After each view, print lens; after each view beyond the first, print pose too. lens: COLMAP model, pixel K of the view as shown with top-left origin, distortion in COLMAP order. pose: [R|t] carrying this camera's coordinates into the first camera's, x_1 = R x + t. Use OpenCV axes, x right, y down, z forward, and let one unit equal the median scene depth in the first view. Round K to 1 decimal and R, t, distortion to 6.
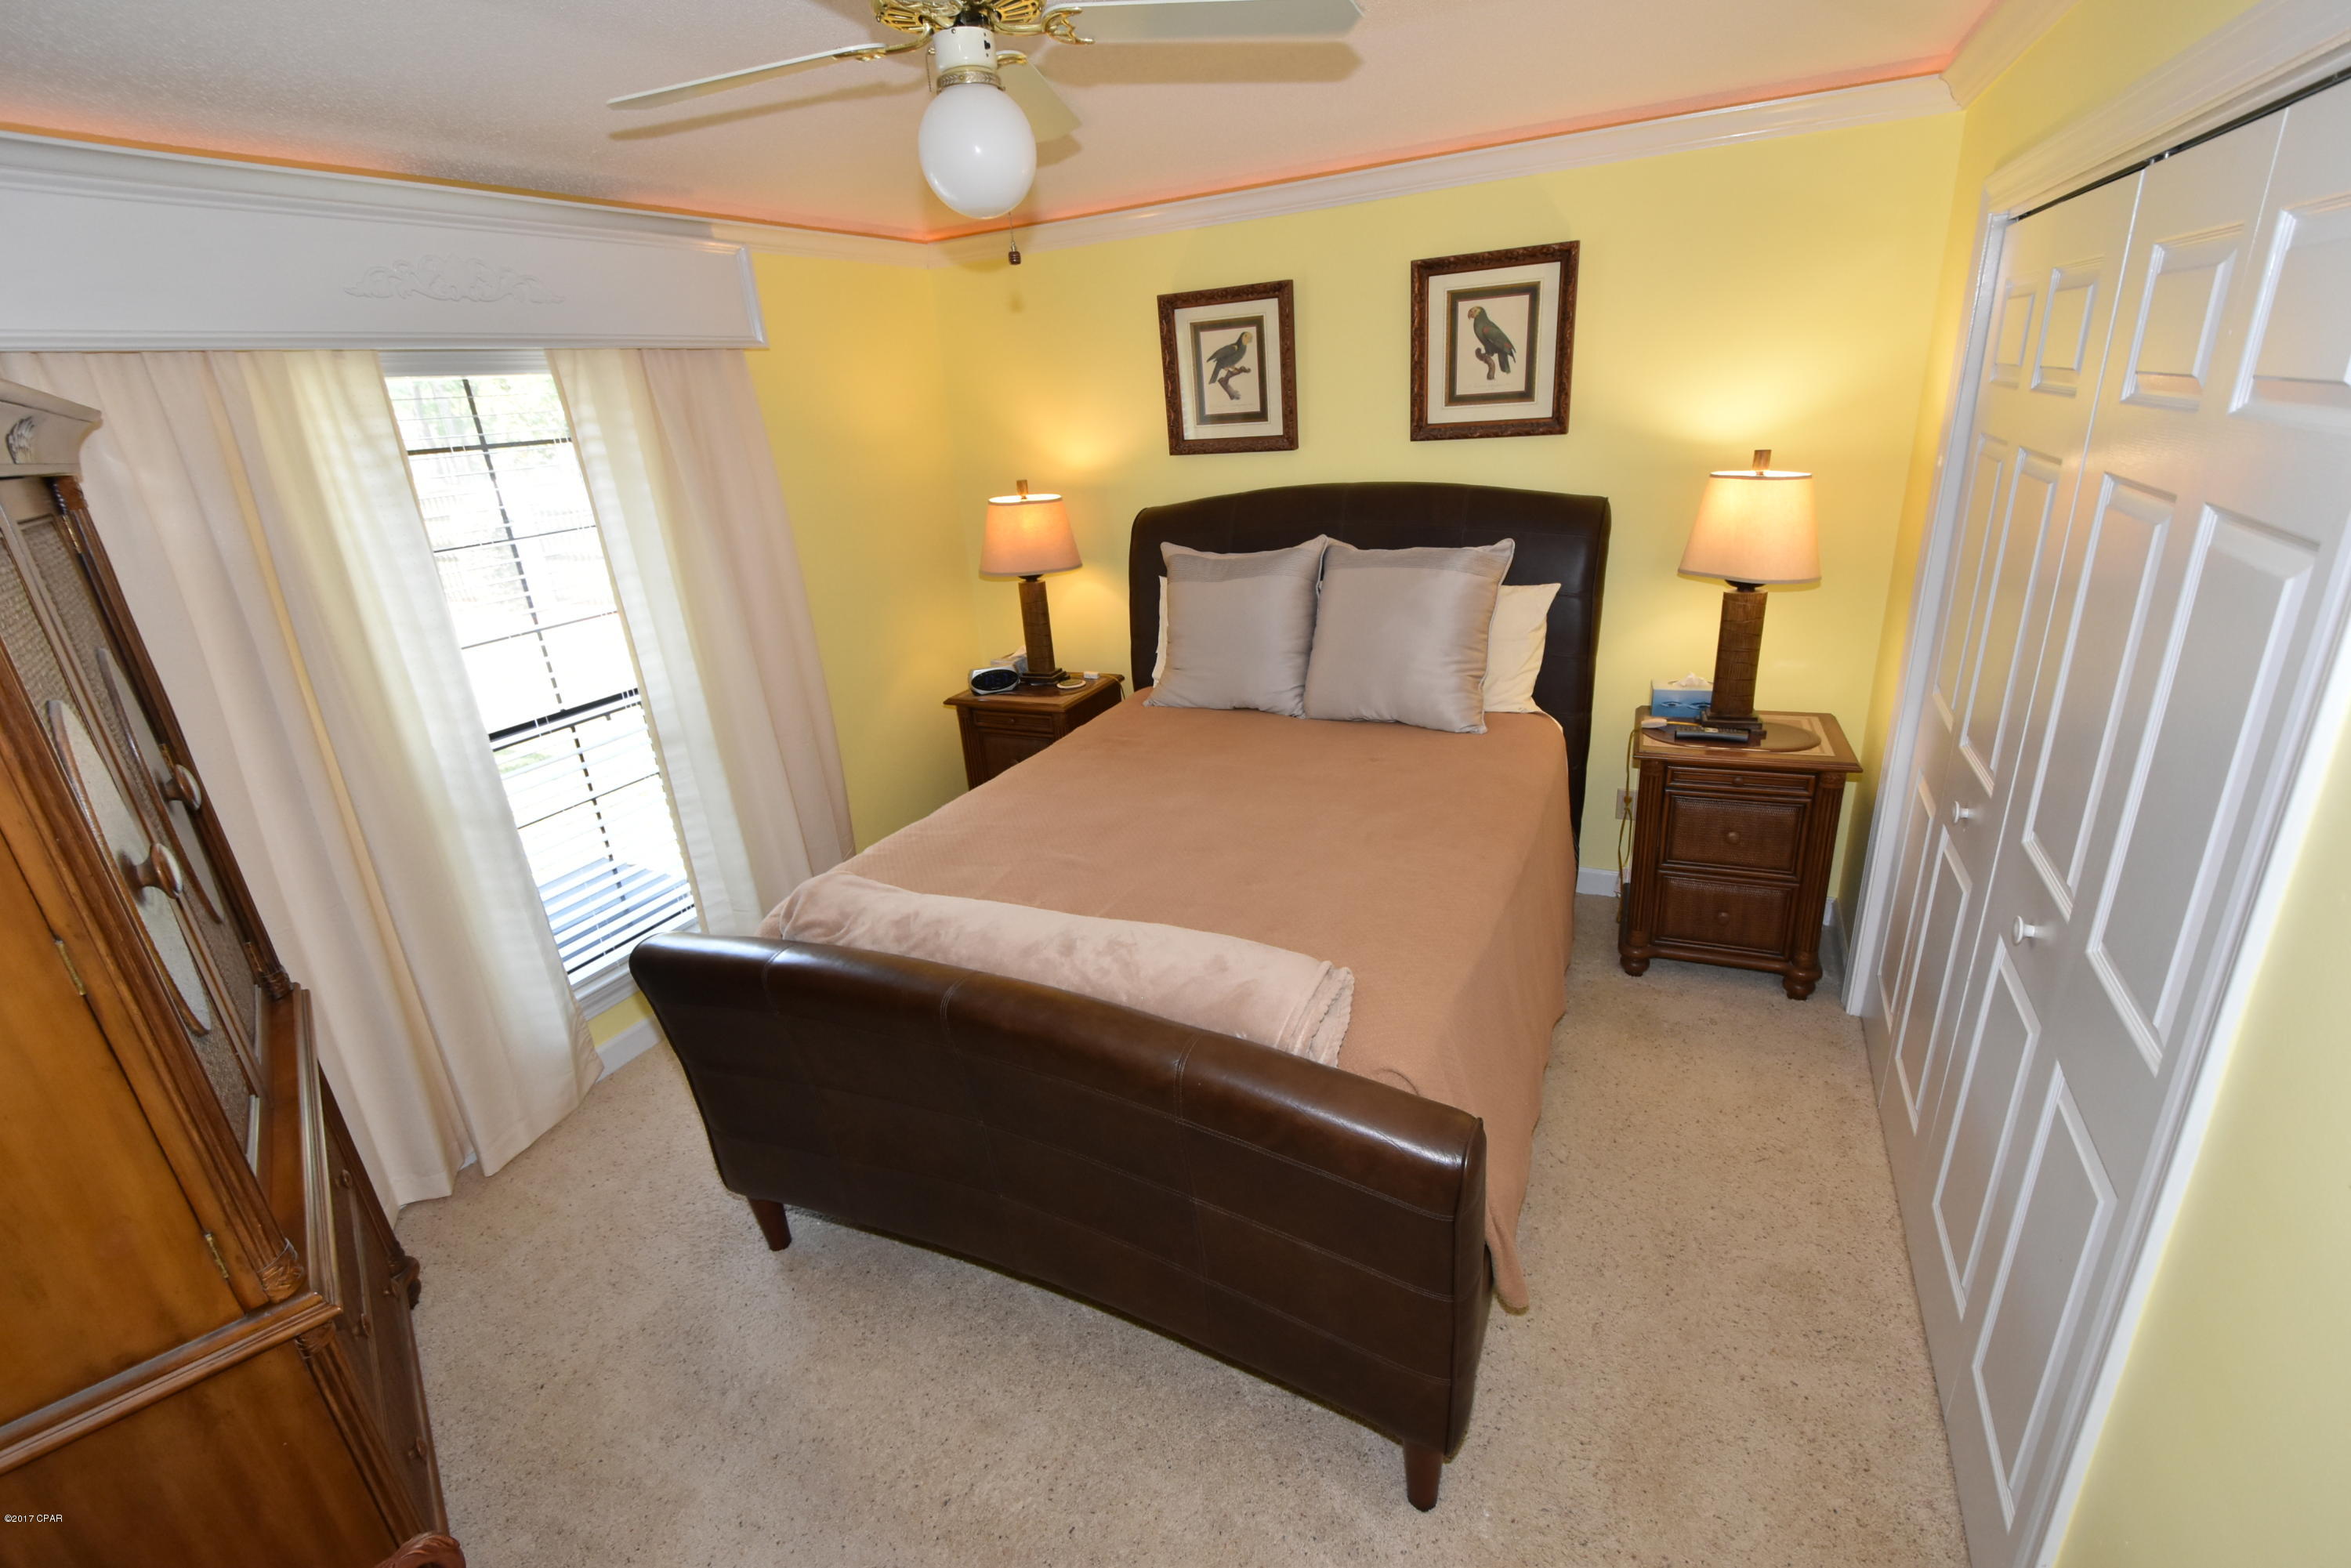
lens RADIAL K [[1027.4, 0, 1175.5], [0, 1027.4, 784.0], [0, 0, 1]] dist [0.004741, -0.005081]
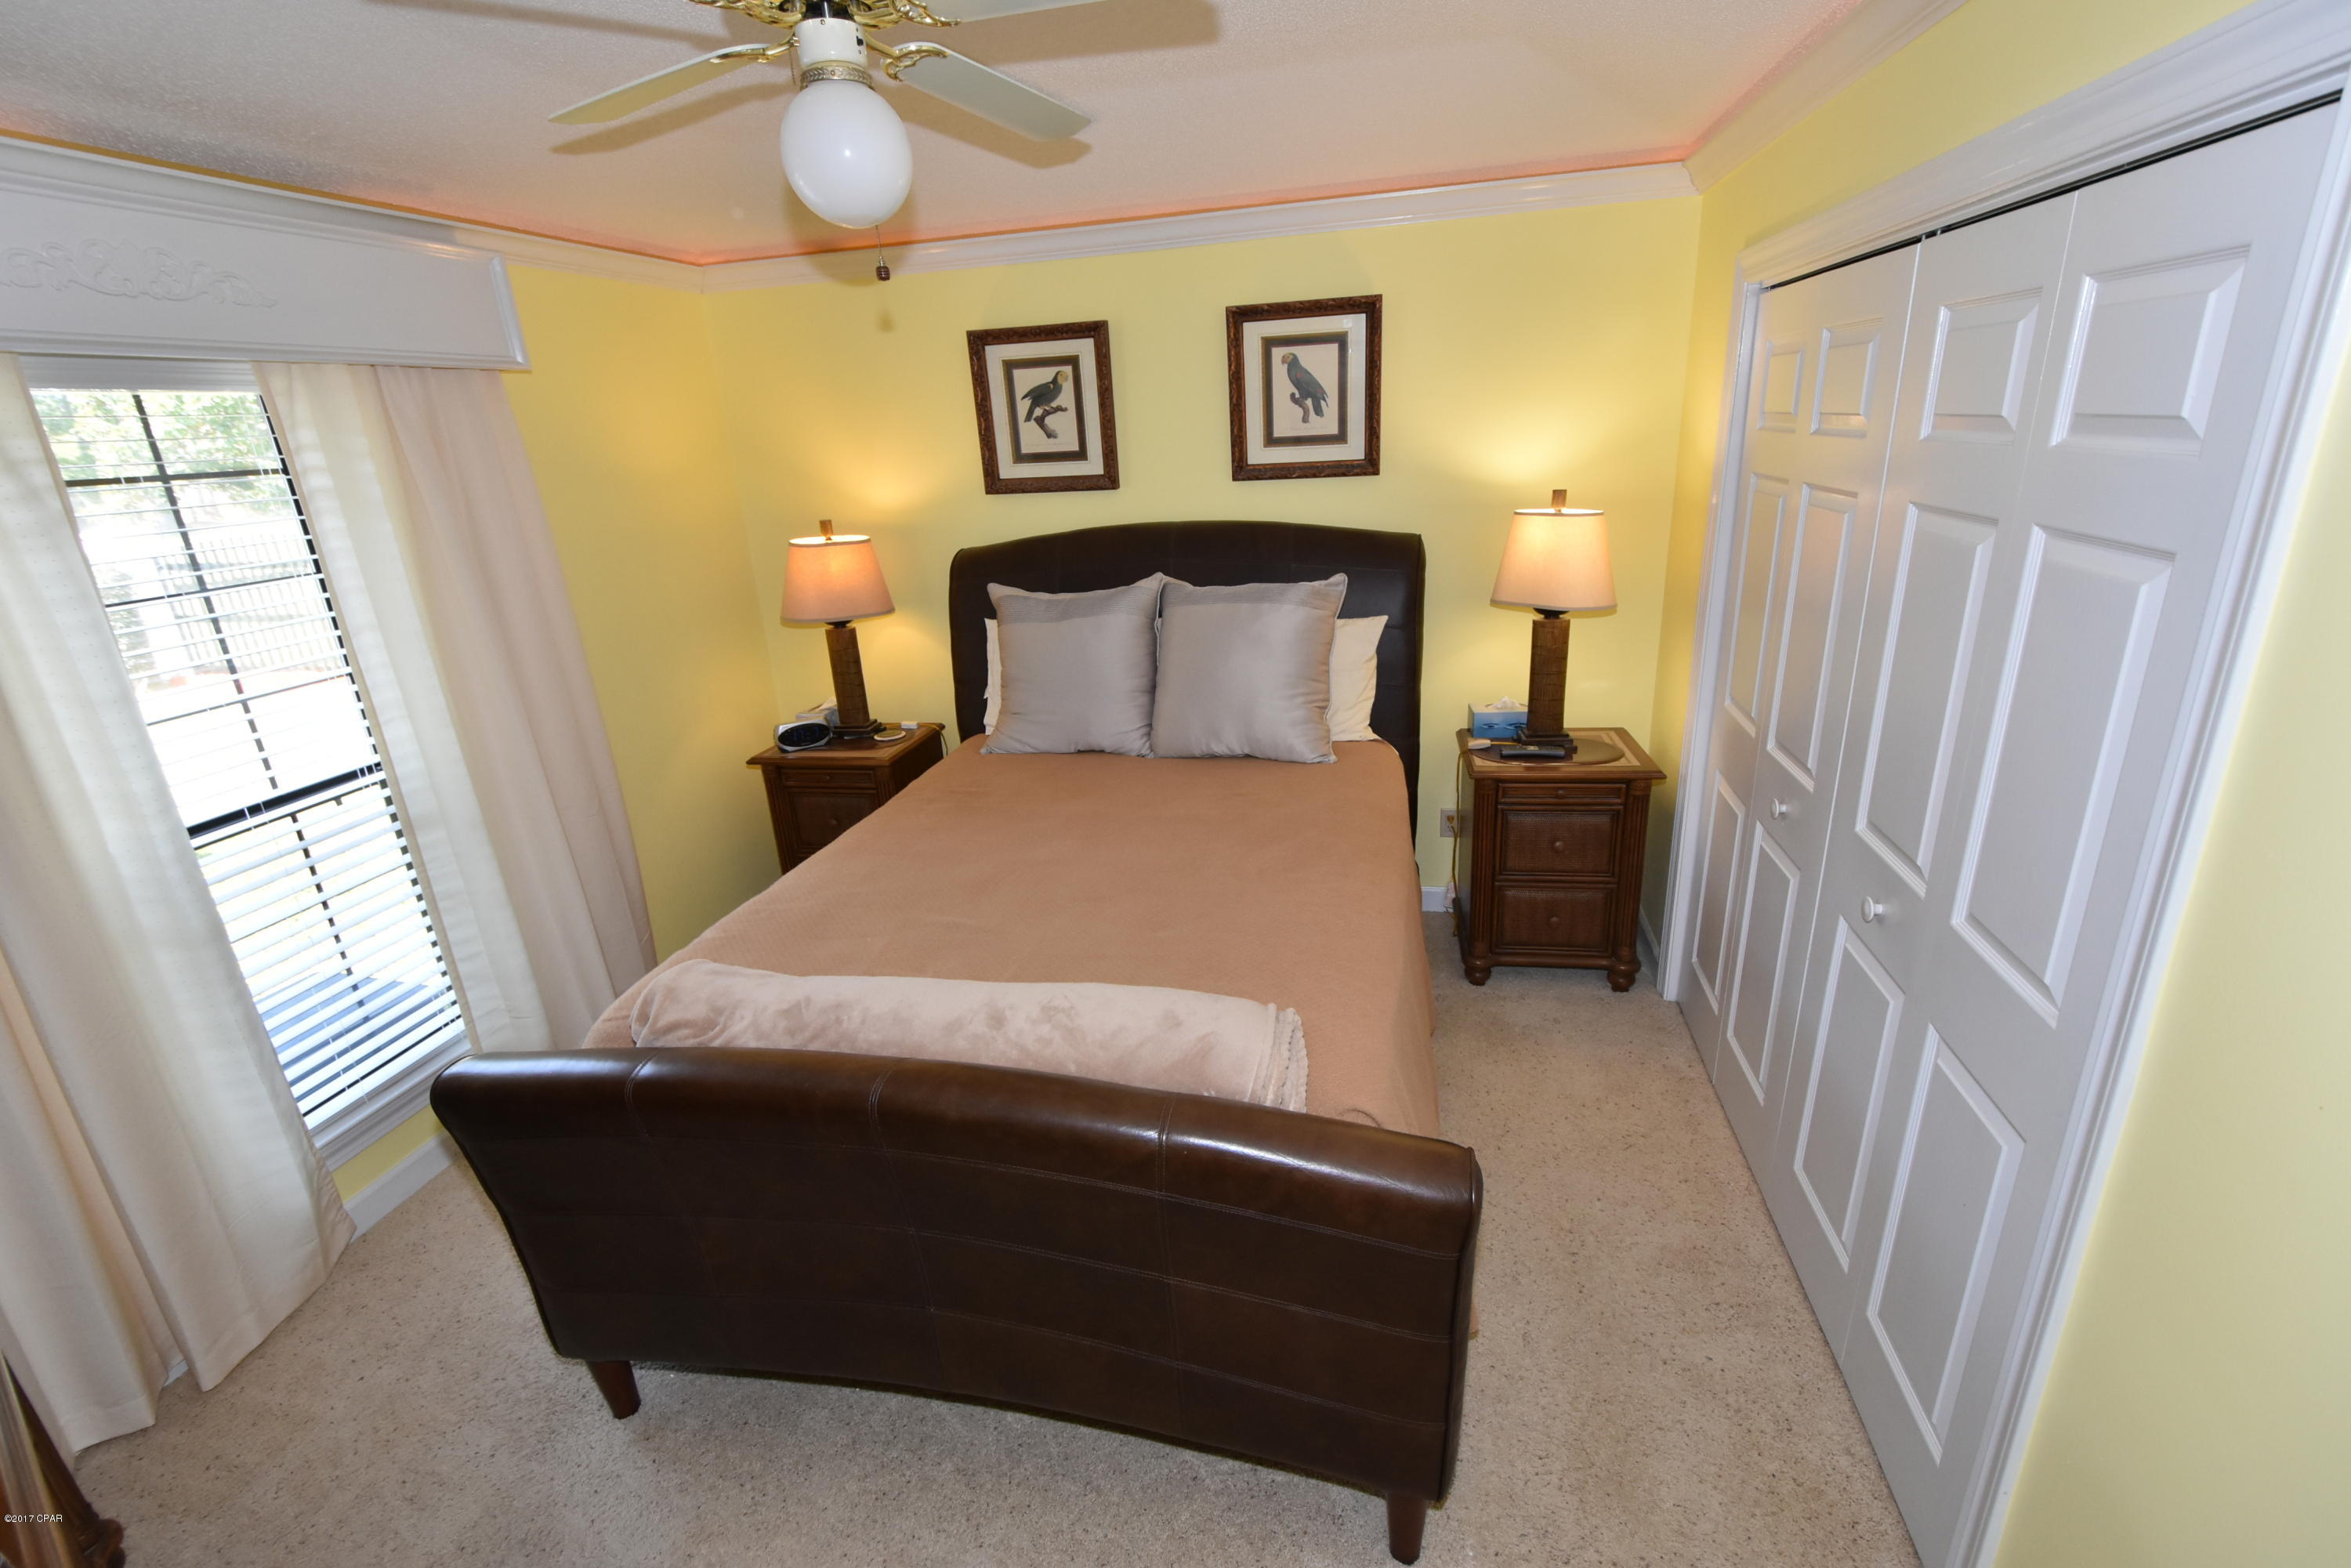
lens RADIAL K [[1027.4, 0, 1175.5], [0, 1027.4, 784.0], [0, 0, 1]] dist [0.004741, -0.005081]
pose [[0.972462, -0.059332, 0.225383, -0.094869], [0.068812, 0.997035, -0.034432, -0.004069], [-0.222671, 0.048993, 0.973662, 0.046494]]
